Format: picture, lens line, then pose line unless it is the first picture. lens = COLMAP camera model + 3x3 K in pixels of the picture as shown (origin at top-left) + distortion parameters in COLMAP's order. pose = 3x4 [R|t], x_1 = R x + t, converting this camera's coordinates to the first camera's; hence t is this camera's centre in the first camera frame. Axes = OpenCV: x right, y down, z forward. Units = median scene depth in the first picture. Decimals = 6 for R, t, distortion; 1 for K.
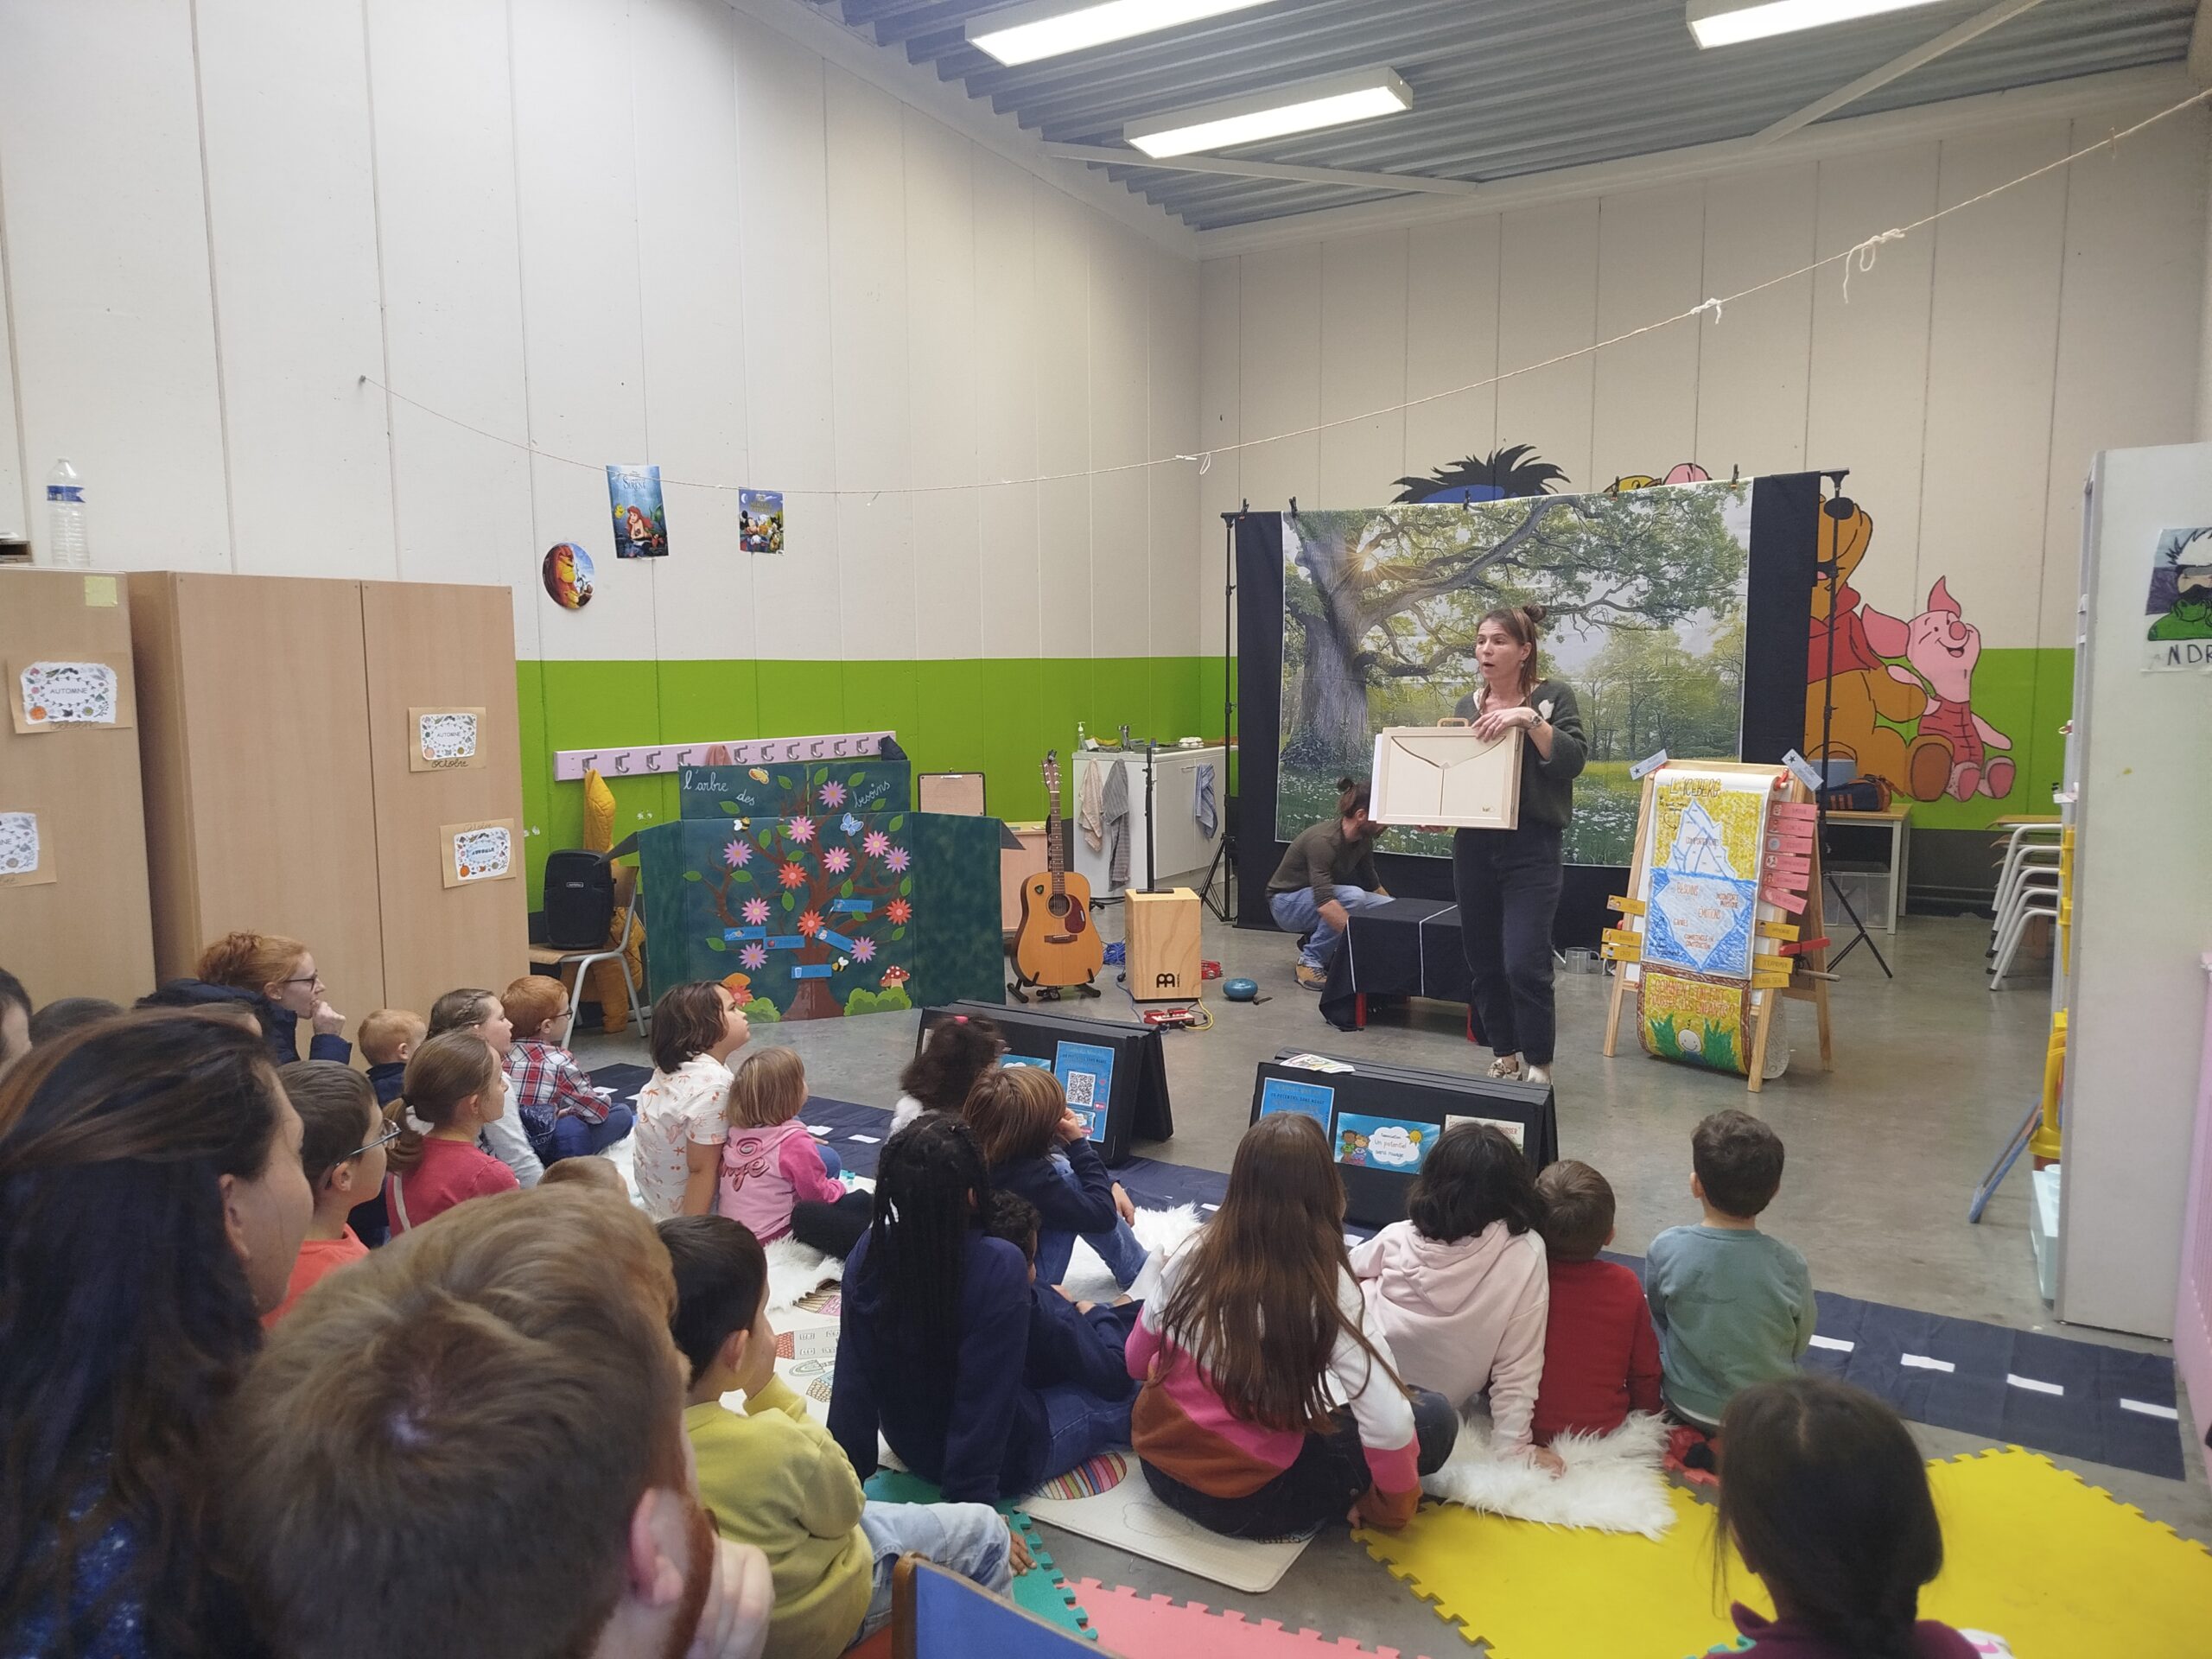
lens RADIAL K [[1502.2, 0, 1108.4], [0, 1502.2, 828.4], [0, 0, 1]] dist [0.025226, -0.014902]
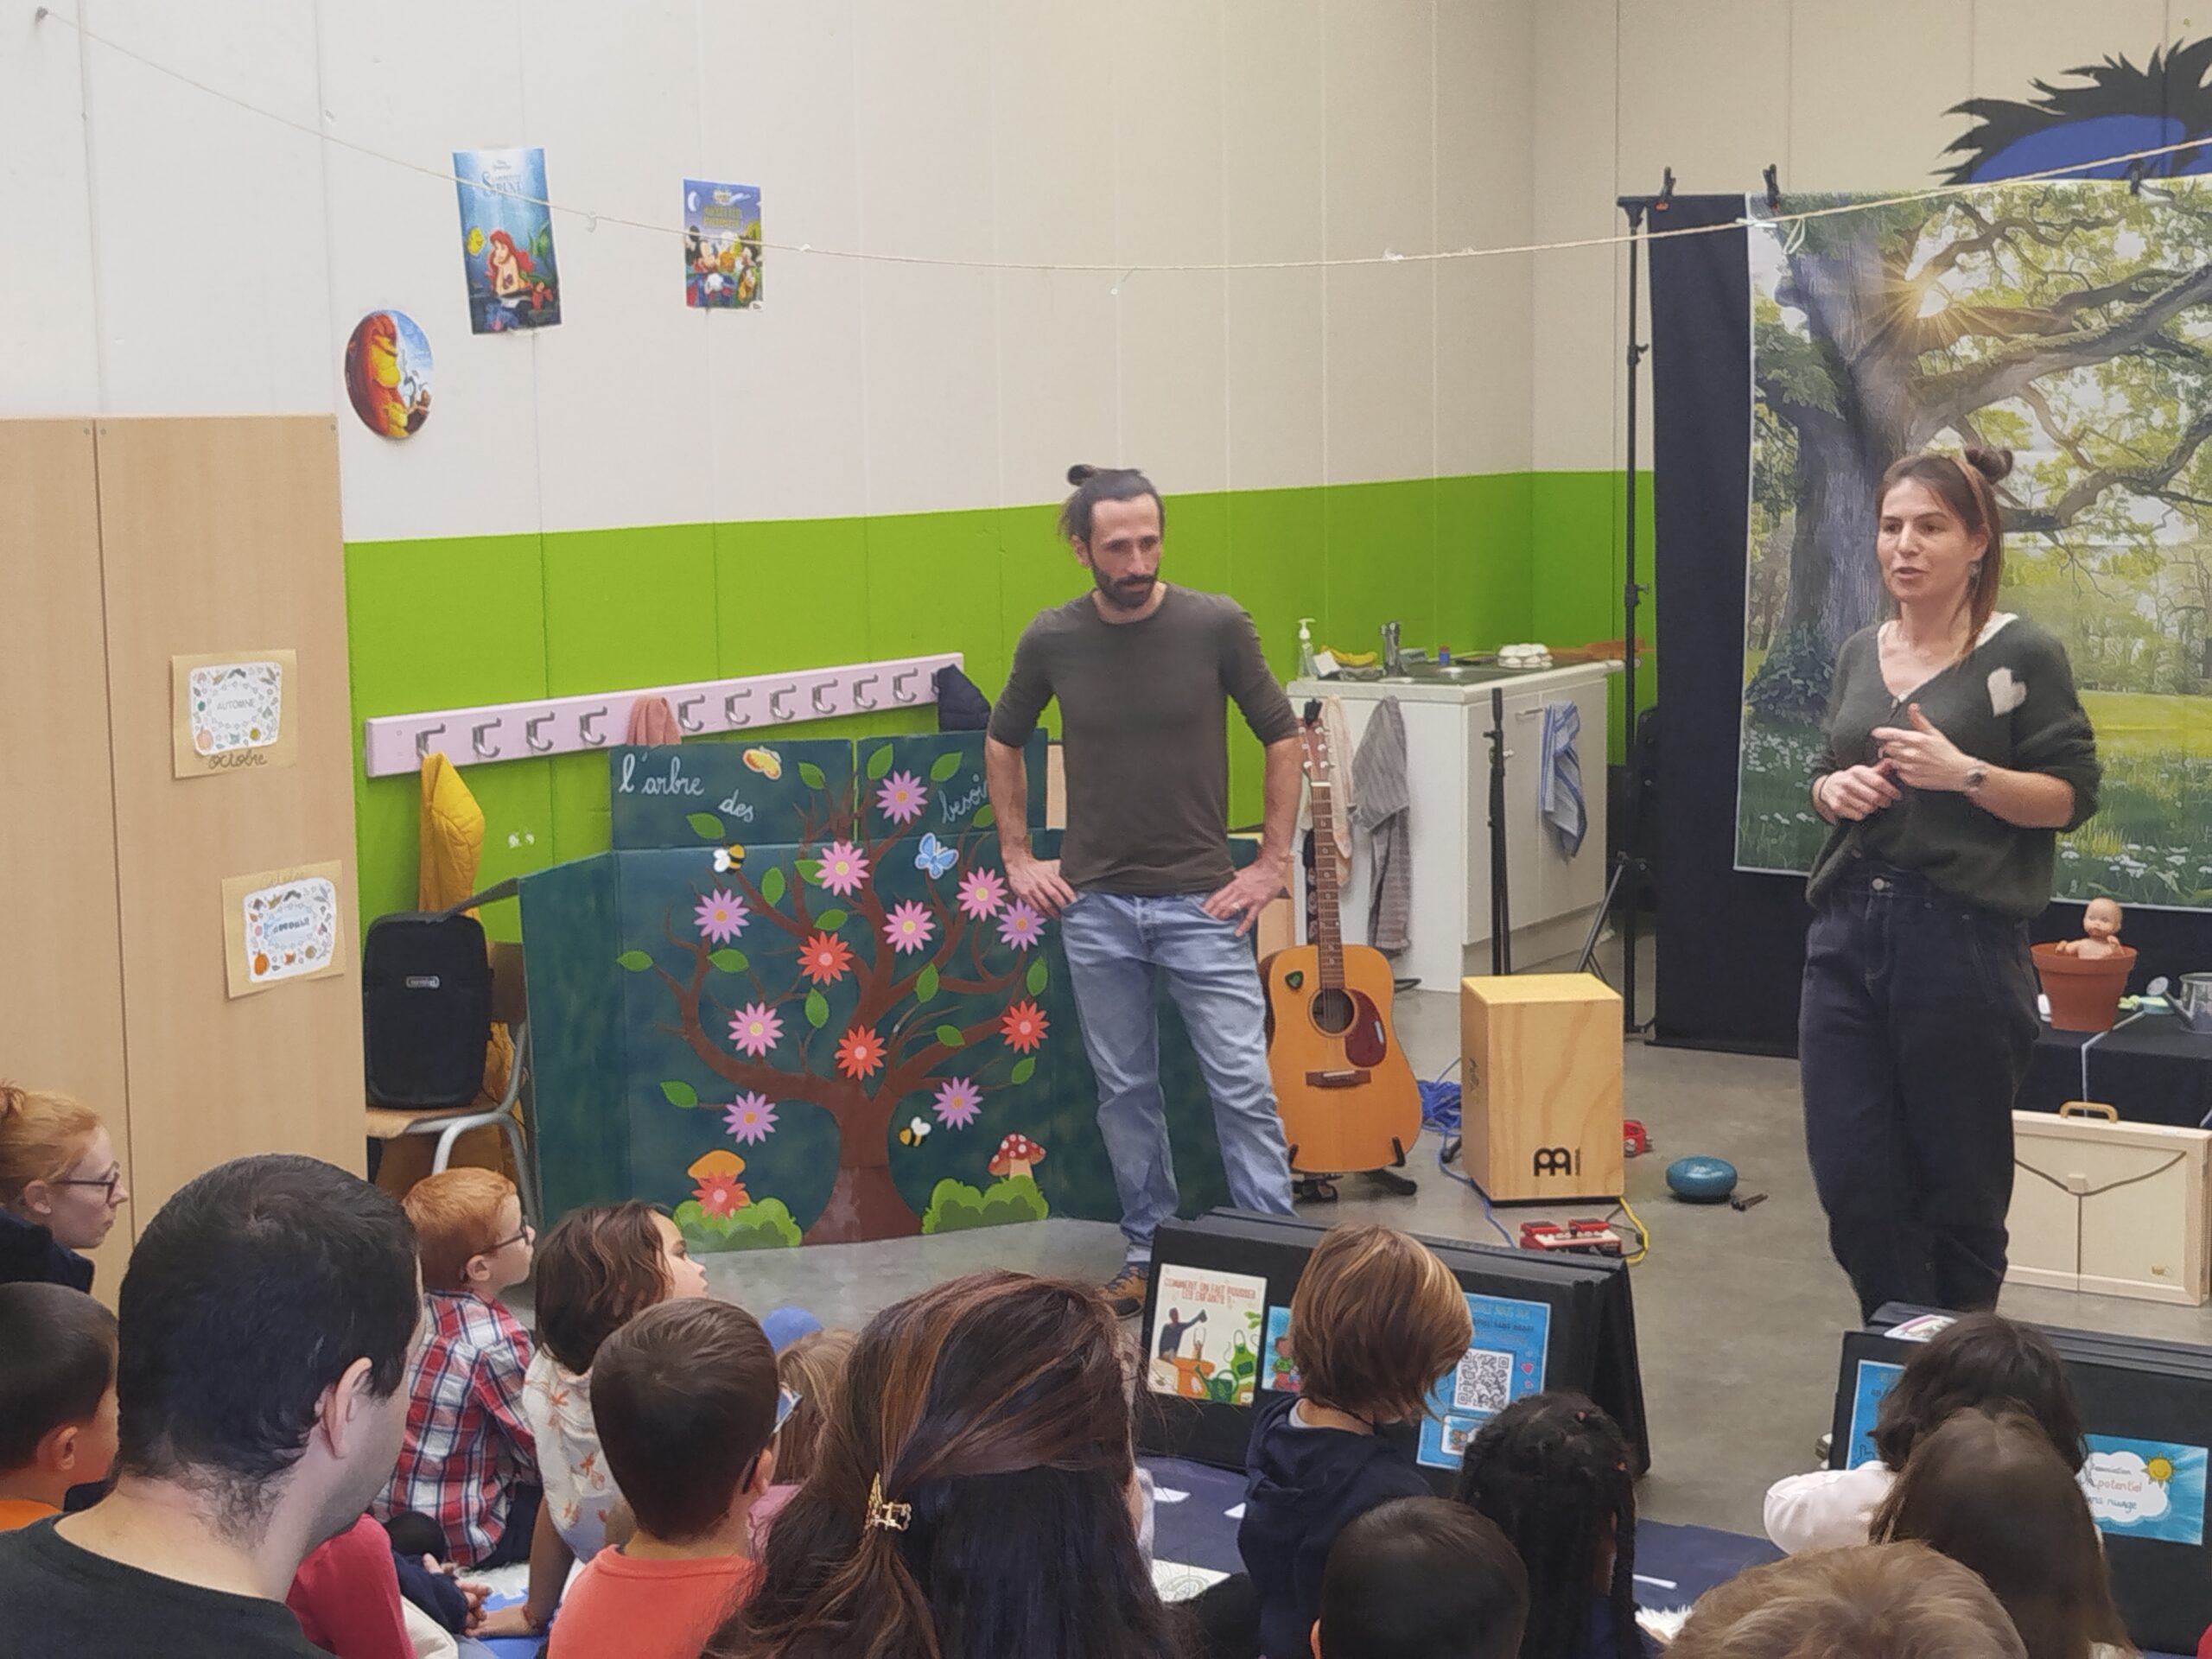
lens RADIAL K [[3392.0, 0, 1030.2], [0, 3392.0, 826.5], [0, 0, 1]] dist [-0.013413, 0.000000]
pose [[0.999275, -0.007168, -0.037396, -0.094702], [0.007641, 0.999892, 0.012529, -0.026058], [0.037302, -0.012806, 0.999222, -0.132896]]
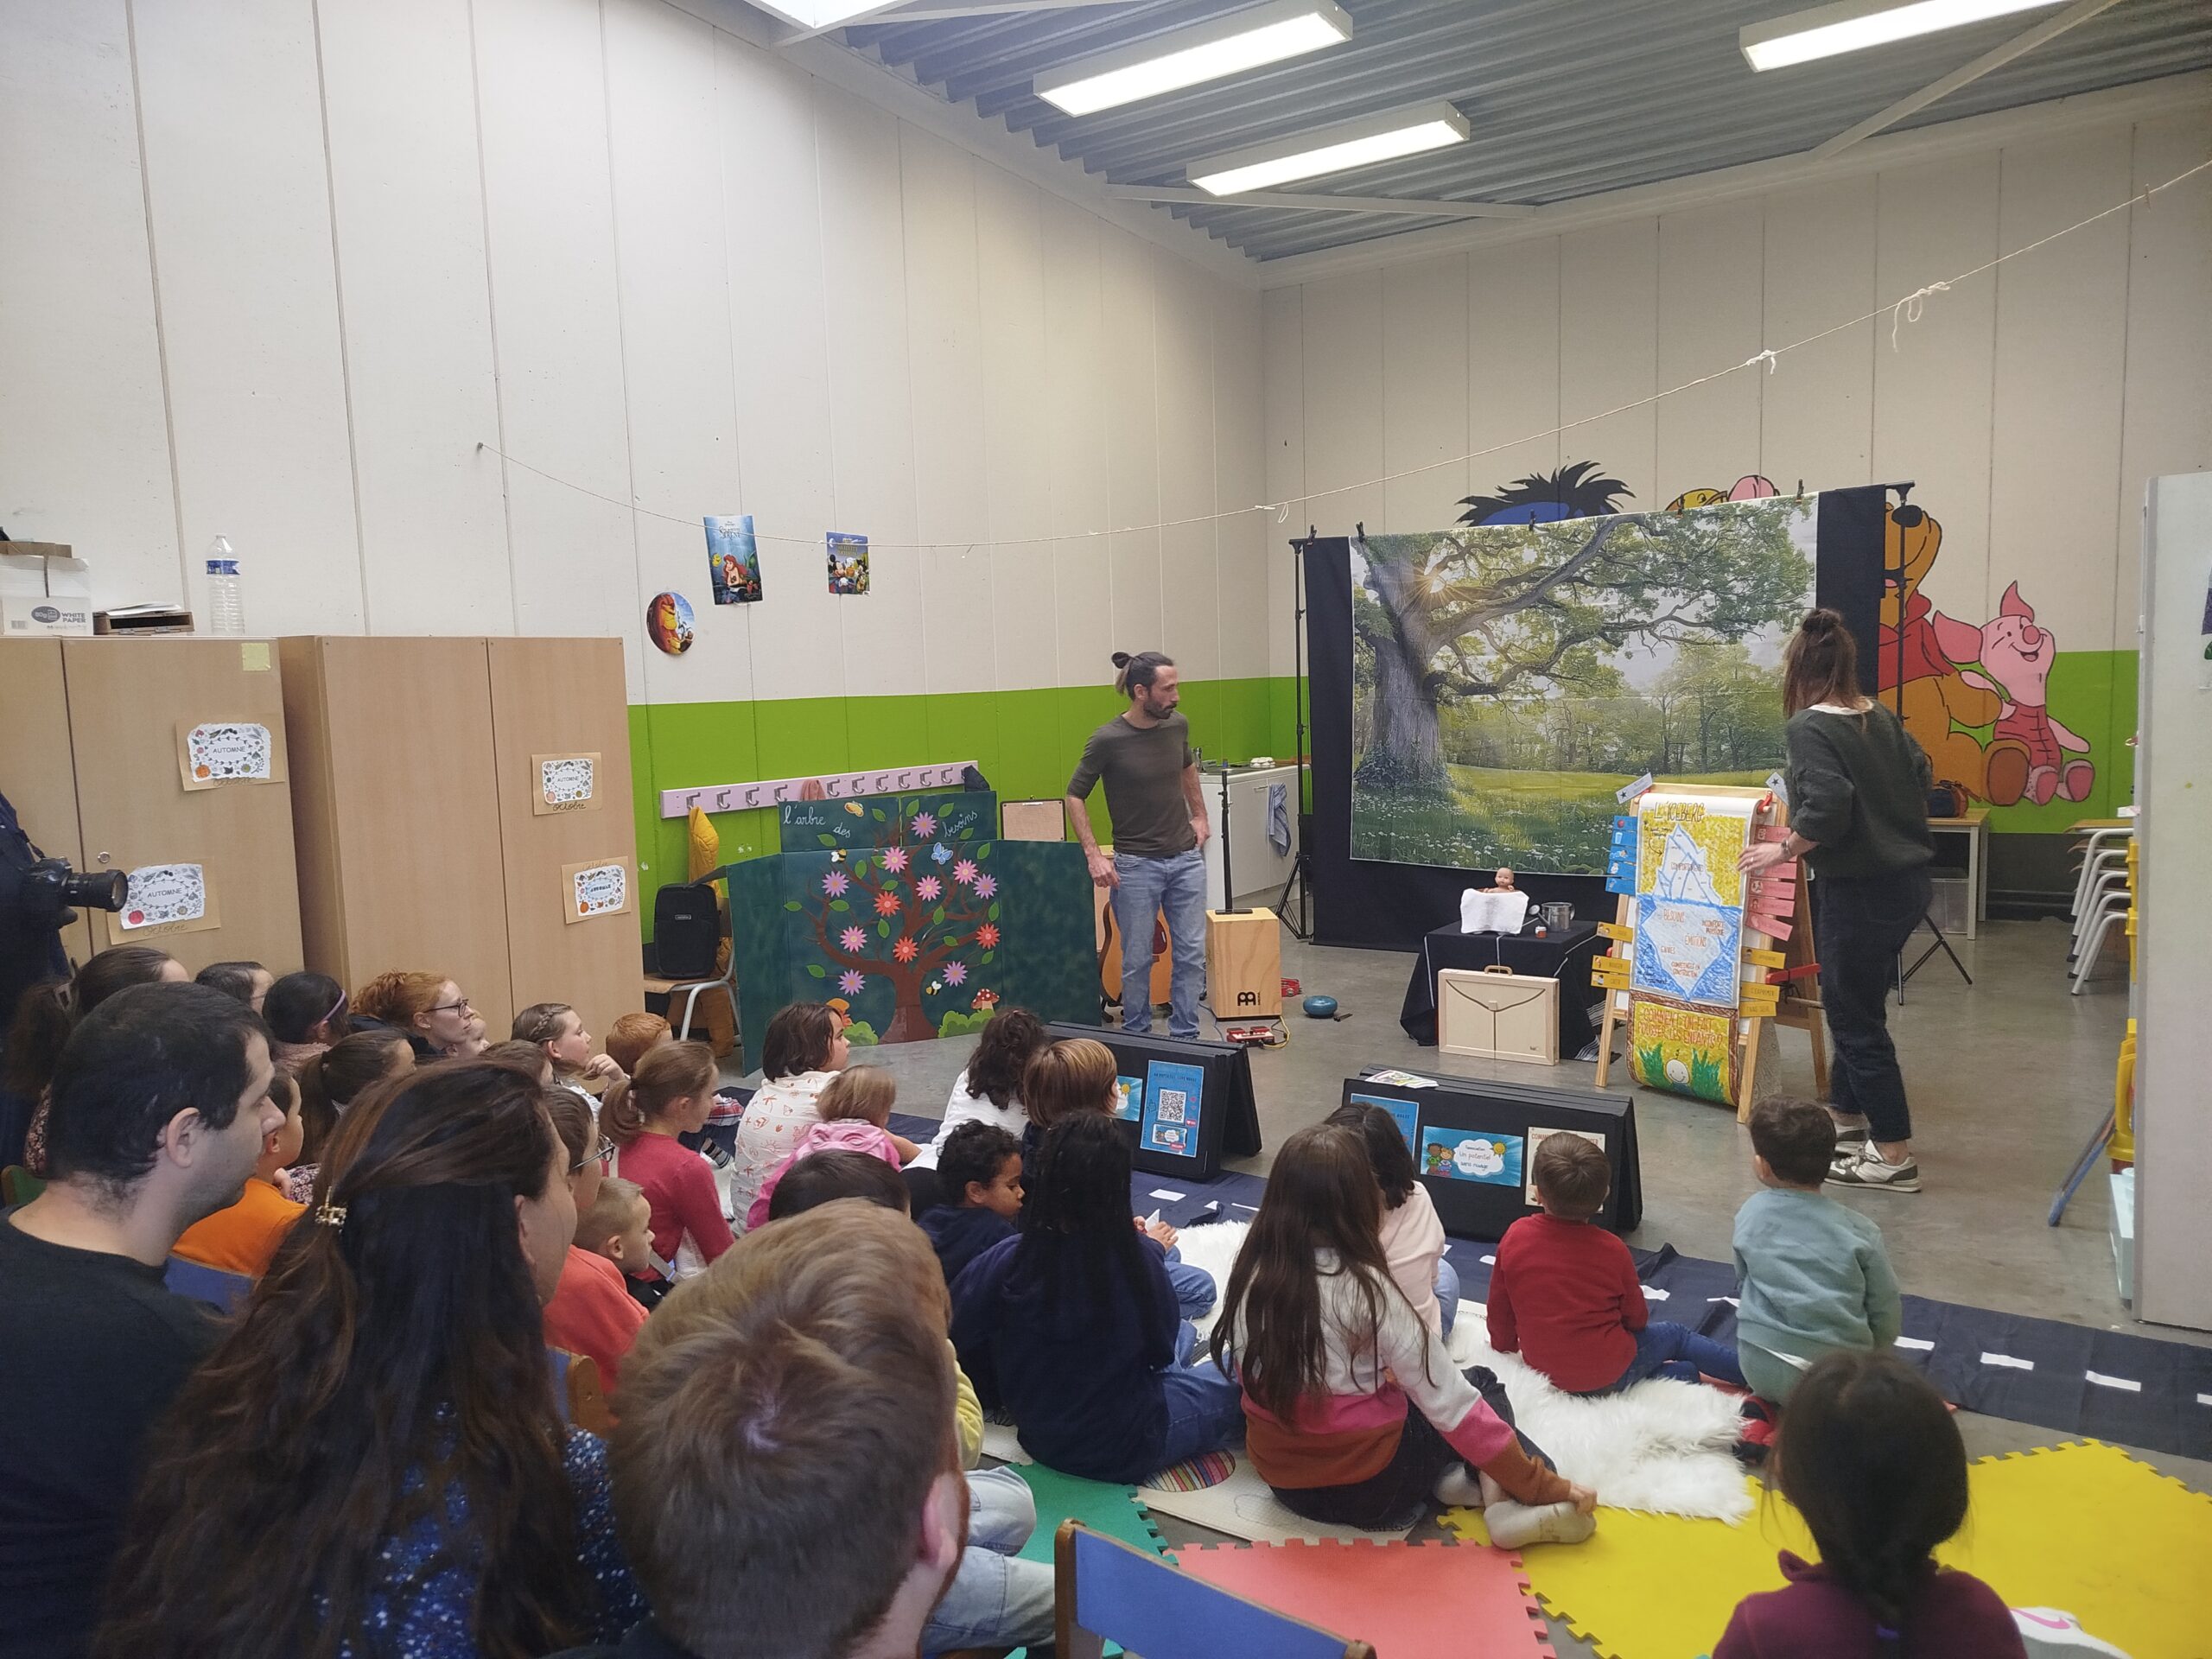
lens RADIAL K [[1502.2, 0, 1108.7], [0, 1502.2, 831.0], [0, 0, 1]] dist [0.025226, -0.014902]
pose [[0.998812, -0.021738, -0.043619, -0.009674], [0.021426, 0.999741, -0.007620, -0.007718], [0.043773, 0.006676, 0.999019, -0.033483]]
